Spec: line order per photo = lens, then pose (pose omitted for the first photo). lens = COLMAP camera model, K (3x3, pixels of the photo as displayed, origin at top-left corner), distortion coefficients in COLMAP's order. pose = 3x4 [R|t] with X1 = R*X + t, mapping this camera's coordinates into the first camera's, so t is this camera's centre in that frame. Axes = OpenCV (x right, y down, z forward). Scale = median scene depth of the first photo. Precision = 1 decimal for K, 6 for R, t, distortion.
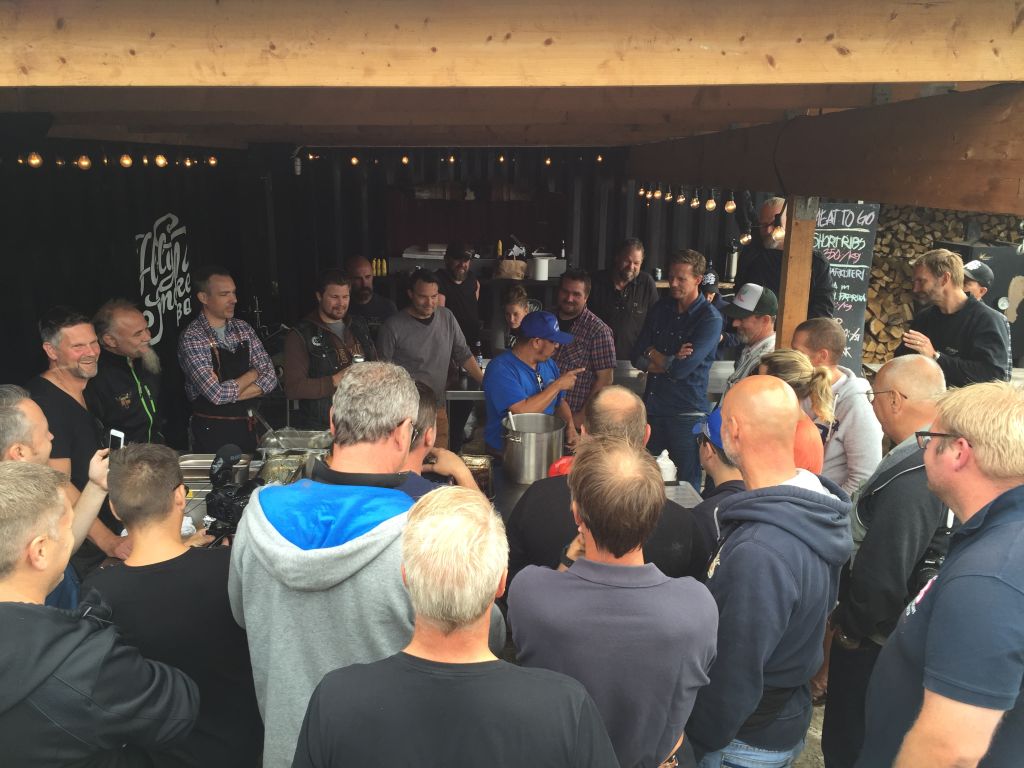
lens RADIAL K [[863.8, 0, 511.2], [0, 863.8, 383.1], [0, 0, 1]] dist [-0.073620, -0.003057]
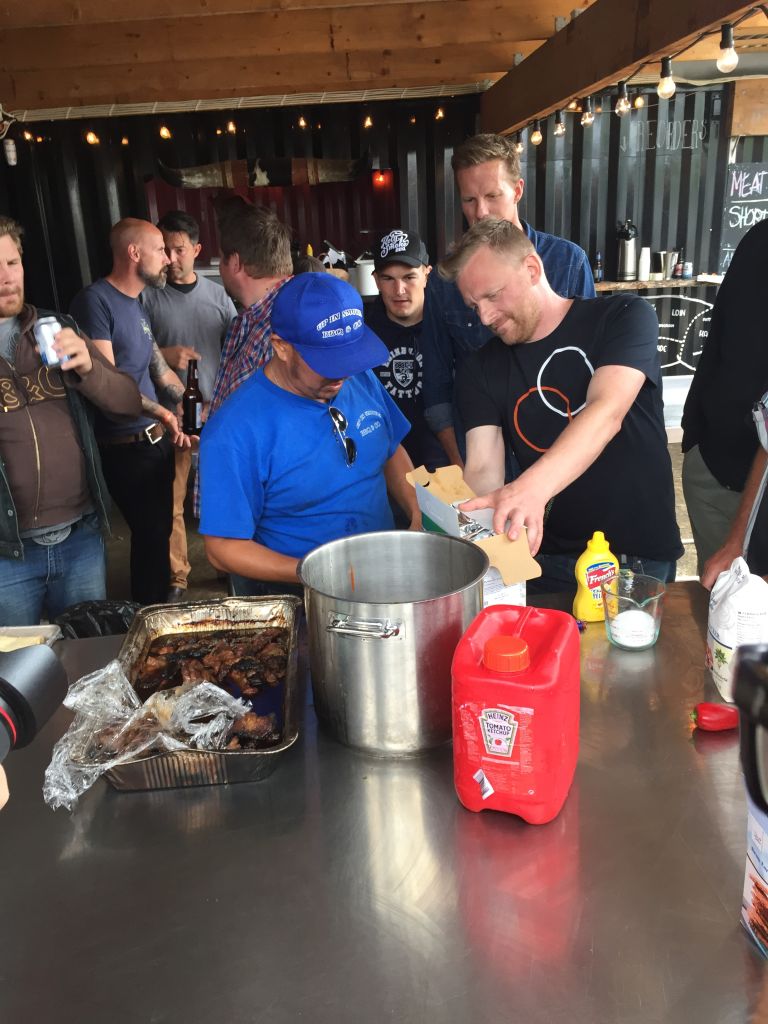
lens RADIAL K [[863.8, 0, 383.8], [0, 863.8, 512.5], [0, 0, 1]] dist [-0.073620, -0.003057]
pose [[0.996181, -0.077576, 0.040063, 0.002984], [0.074175, 0.994003, 0.080355, 0.006294], [-0.046056, -0.077076, 0.995961, 0.268727]]
